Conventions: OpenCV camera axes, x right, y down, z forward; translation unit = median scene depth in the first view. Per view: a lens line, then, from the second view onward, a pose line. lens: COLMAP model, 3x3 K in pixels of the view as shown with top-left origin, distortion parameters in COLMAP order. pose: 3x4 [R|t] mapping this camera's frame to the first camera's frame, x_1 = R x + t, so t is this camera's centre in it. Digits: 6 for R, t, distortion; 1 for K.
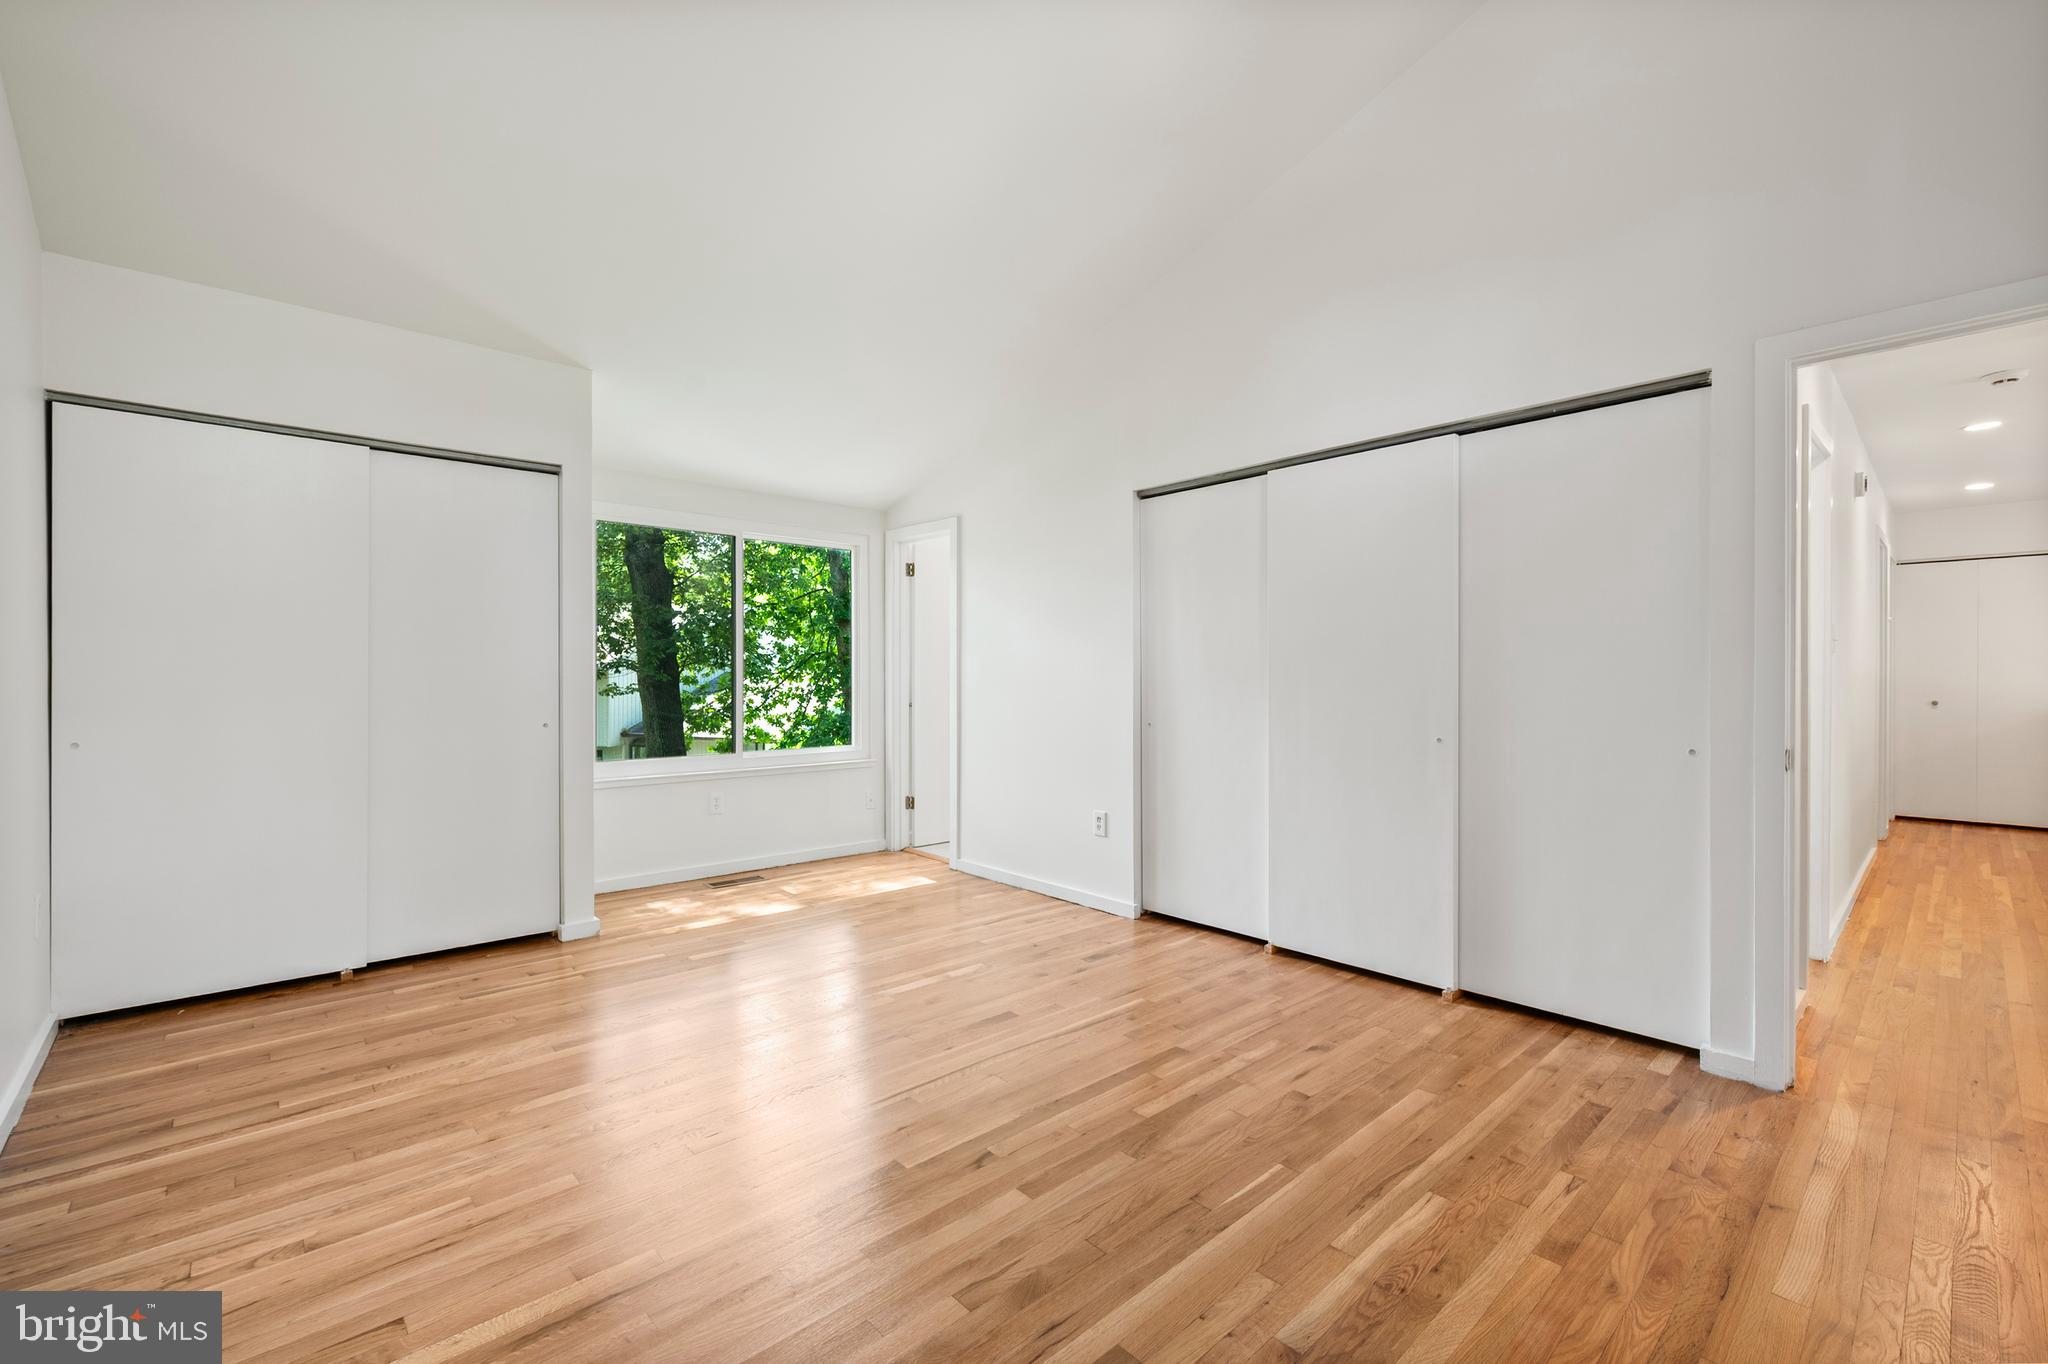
lens RADIAL K [[844.9, 0, 1033.7], [0, 844.9, 677.3], [0, 0, 1]] dist [-0.000740, -0.000593]
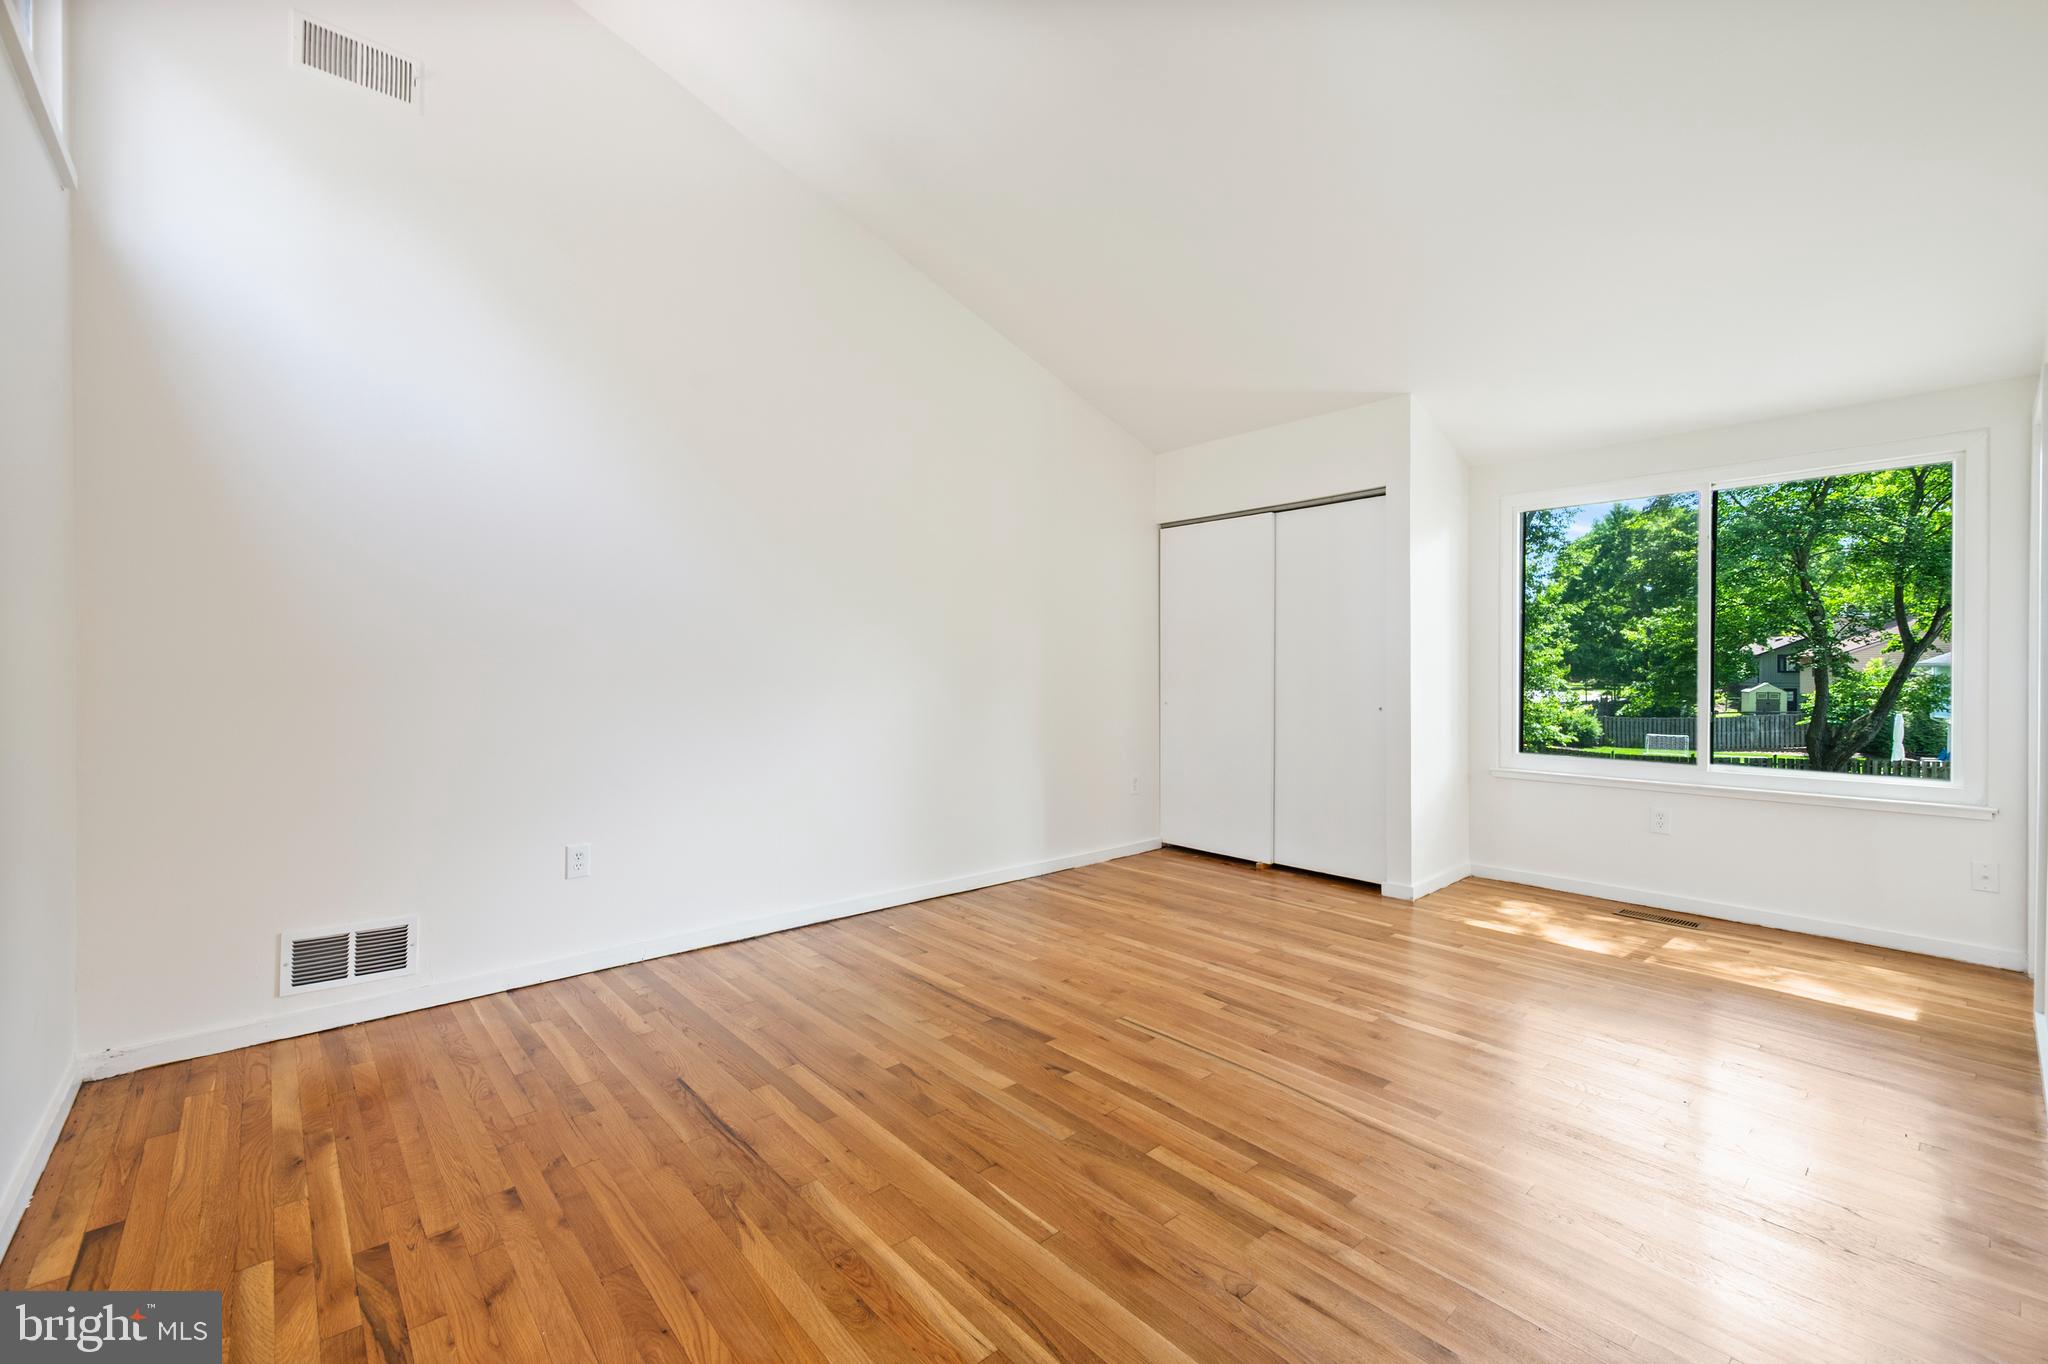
lens RADIAL K [[844.9, 0, 1034.6], [0, 844.9, 677.4], [0, 0, 1]] dist [-0.000740, -0.000593]
pose [[0.005776, 0.009106, -0.999942, 0.995100], [-0.002531, 0.999955, 0.009091, 0.003498], [0.999980, 0.002478, 0.005799, 0.841805]]
